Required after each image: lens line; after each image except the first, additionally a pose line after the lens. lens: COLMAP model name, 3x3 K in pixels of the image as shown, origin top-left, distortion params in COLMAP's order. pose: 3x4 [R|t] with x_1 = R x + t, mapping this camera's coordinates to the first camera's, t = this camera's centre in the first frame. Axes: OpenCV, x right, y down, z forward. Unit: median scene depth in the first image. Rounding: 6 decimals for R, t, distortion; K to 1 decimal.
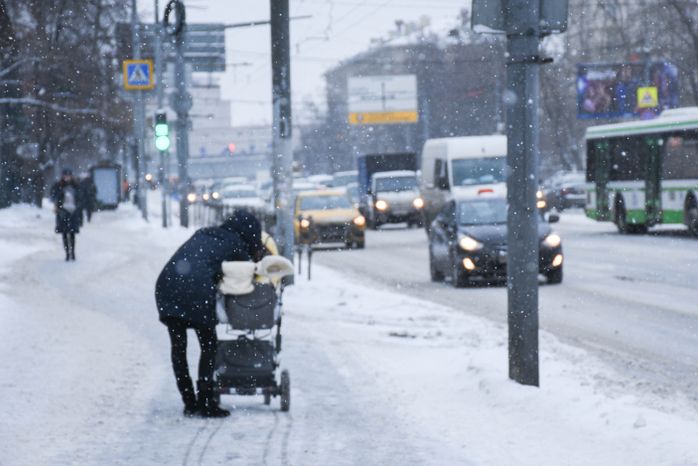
lens RADIAL K [[2615.3, 0, 349.0], [0, 2615.3, 233.0], [0, 0, 1]] dist [2.575516, -0.713417]
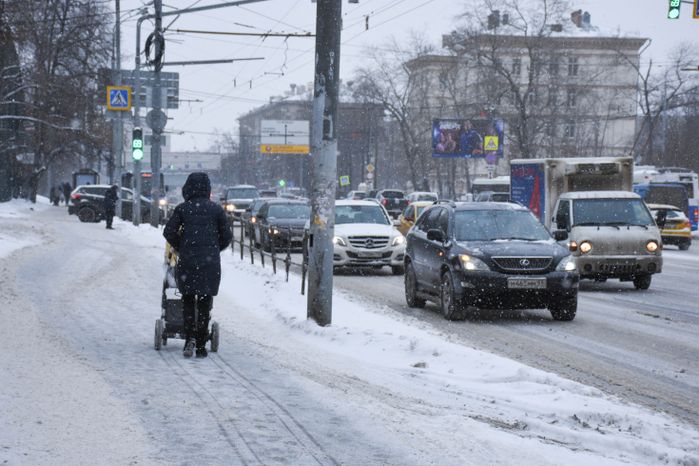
lens RADIAL K [[1805.8, 0, 349.5], [0, 1805.8, 233.0], [0, 0, 1]] dist [1.256518, -0.421218]
pose [[0.997547, 0.045825, 0.052919, -0.011321], [-0.045900, 0.998946, 0.000199, -0.002010], [-0.052854, -0.002627, 0.998599, 0.109160]]
